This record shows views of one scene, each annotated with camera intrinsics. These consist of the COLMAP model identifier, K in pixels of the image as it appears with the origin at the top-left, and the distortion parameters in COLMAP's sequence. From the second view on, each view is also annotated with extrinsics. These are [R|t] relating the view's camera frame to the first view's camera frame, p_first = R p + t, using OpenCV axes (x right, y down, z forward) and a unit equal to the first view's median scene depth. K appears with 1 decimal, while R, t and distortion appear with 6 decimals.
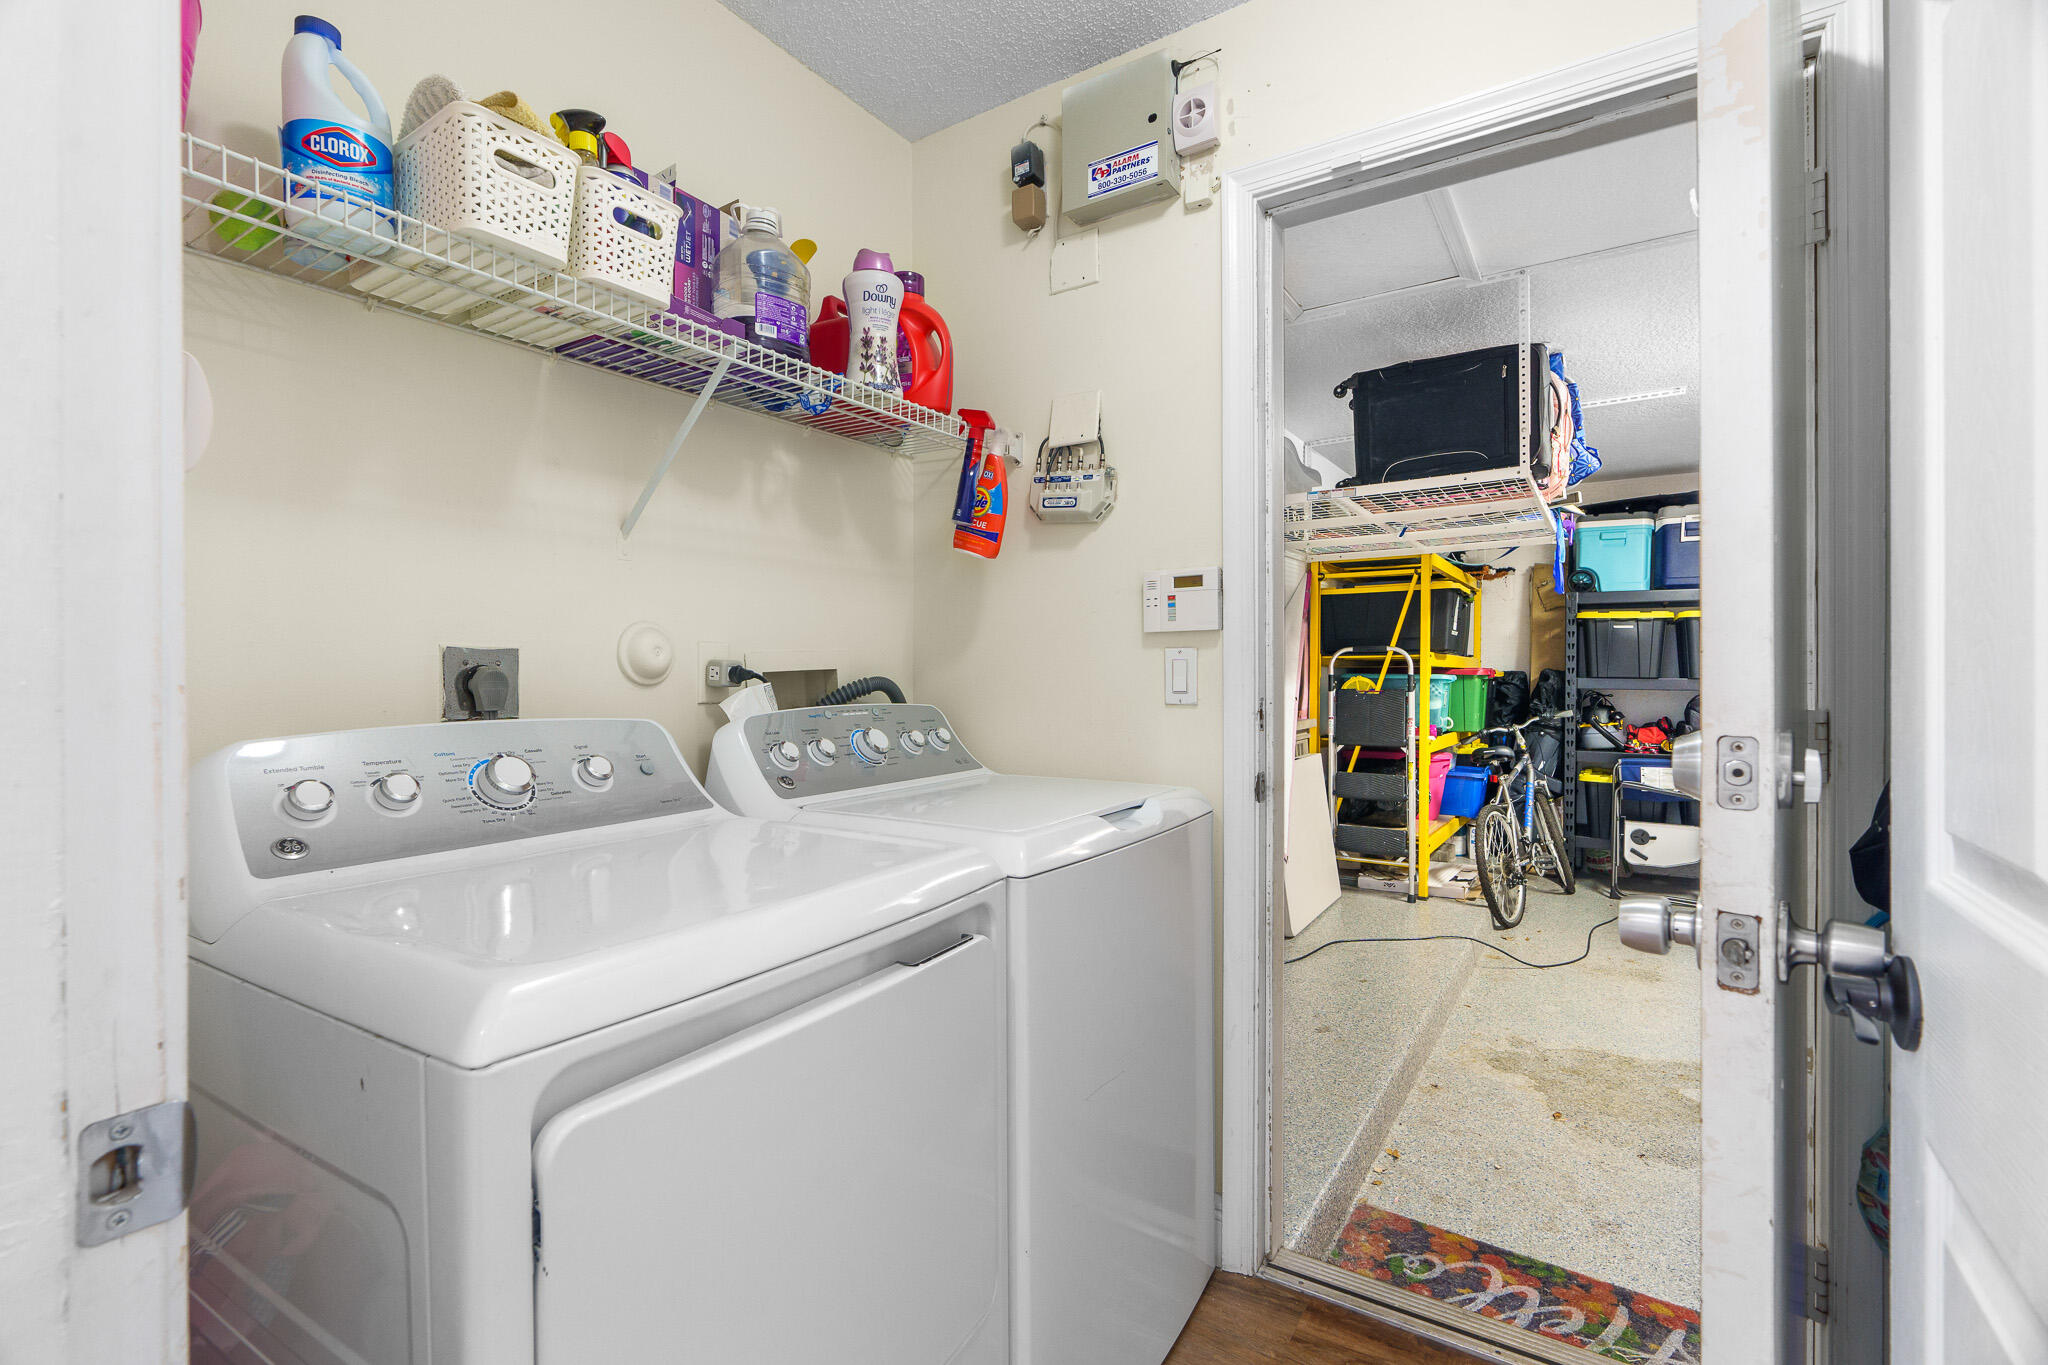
lens RADIAL K [[926.7, 0, 1012.5], [0, 926.7, 678.6], [0, 0, 1]] dist [-0.004857, 0.000850]
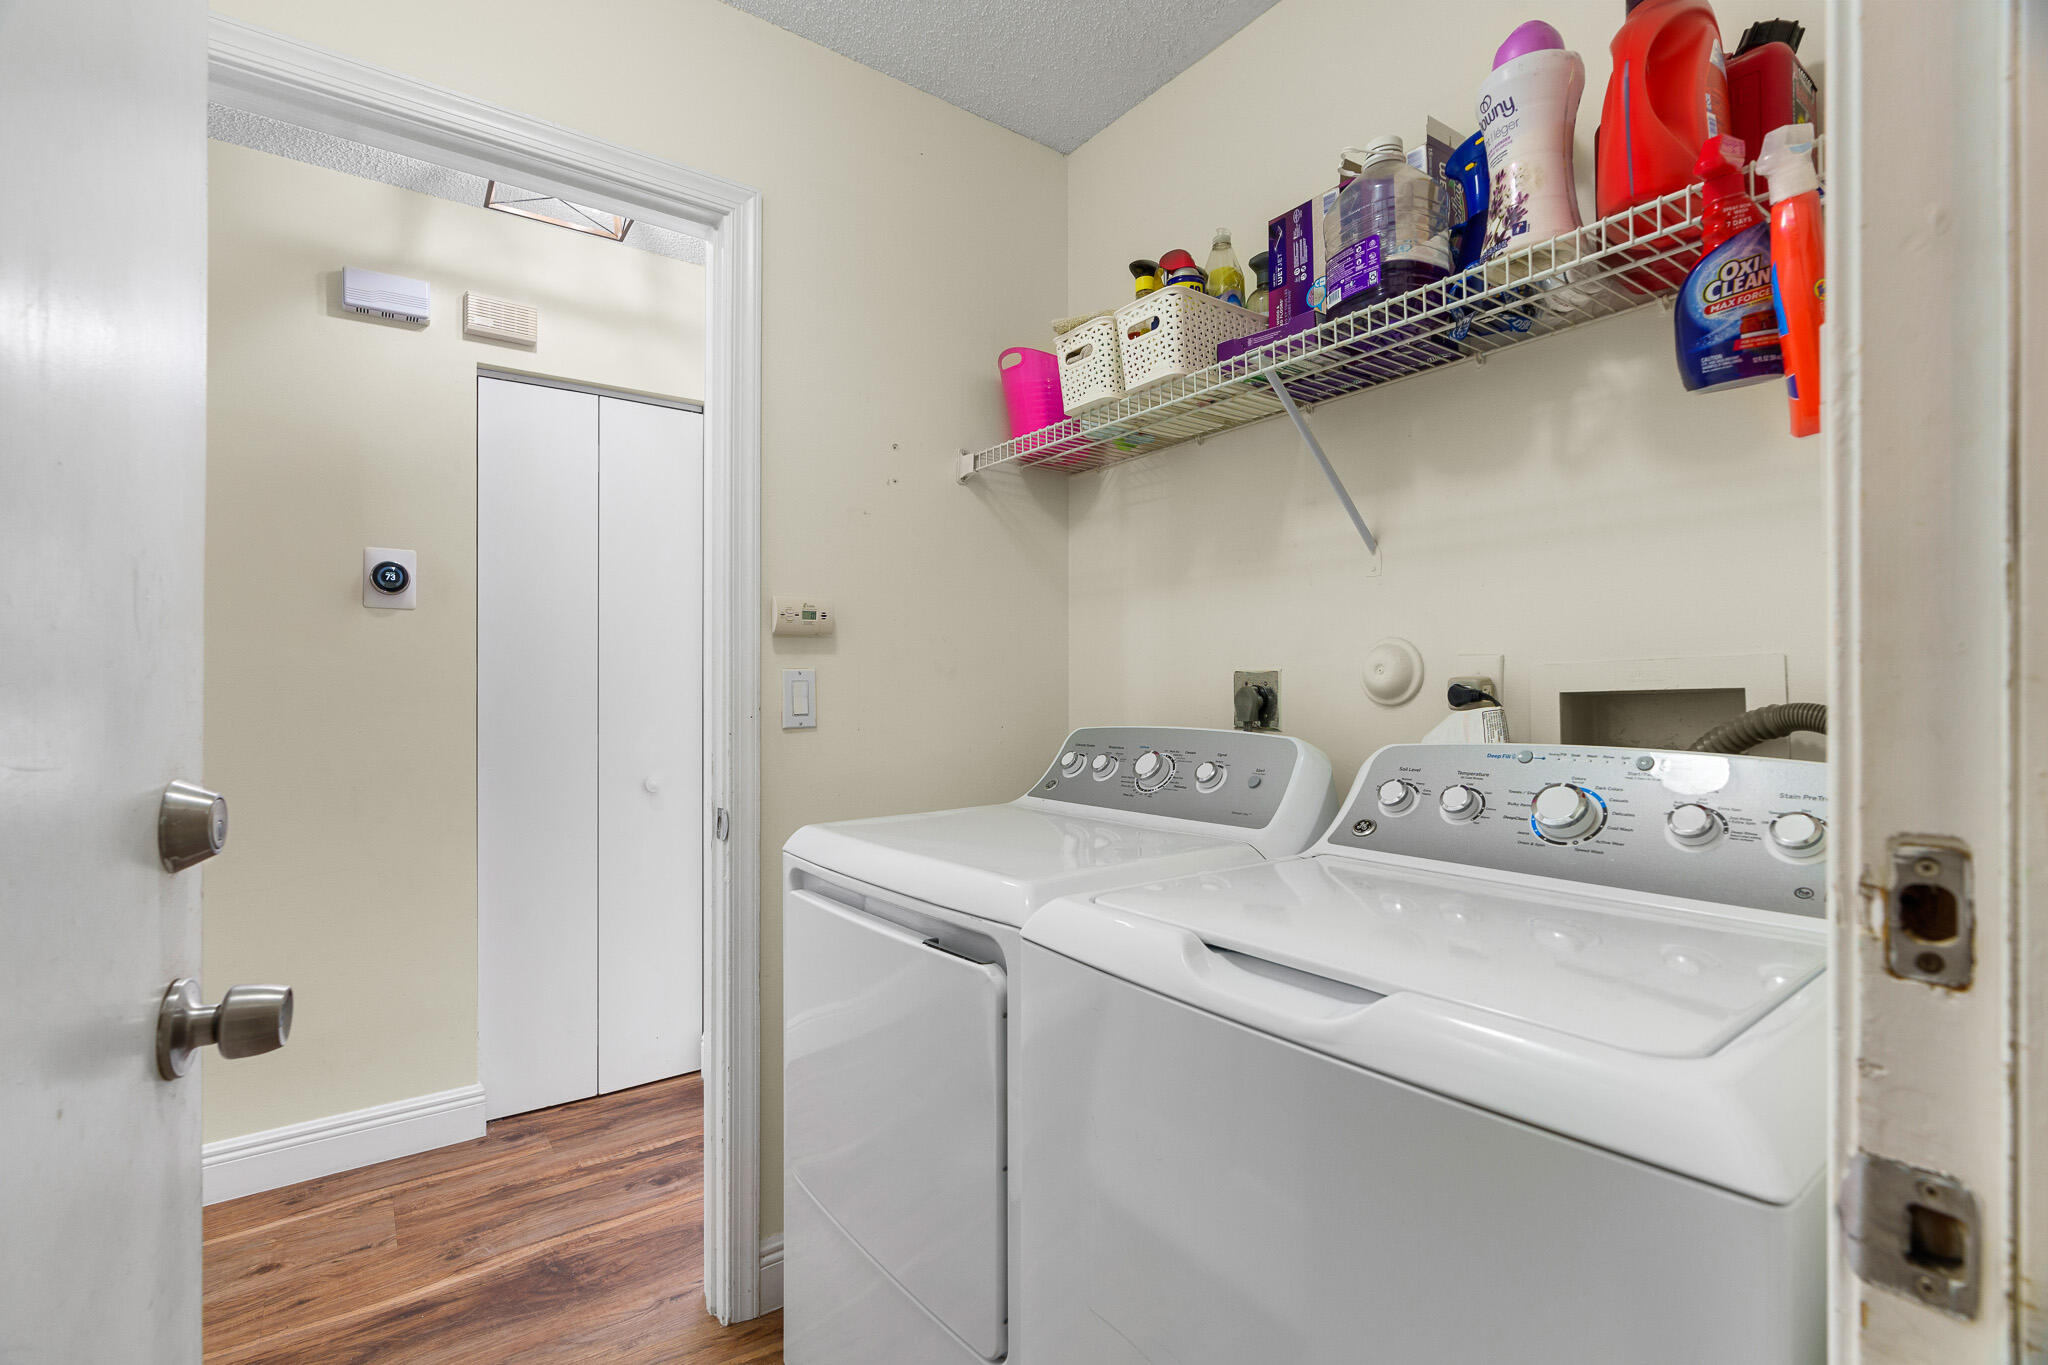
lens RADIAL K [[926.7, 0, 1012.5], [0, 926.7, 678.6], [0, 0, 1]] dist [-0.004857, 0.000850]
pose [[-0.348740, -0.013625, -0.937120, 0.716313], [-0.007628, 0.999902, -0.011699, -0.008406], [0.937188, 0.003068, -0.348810, 1.128685]]
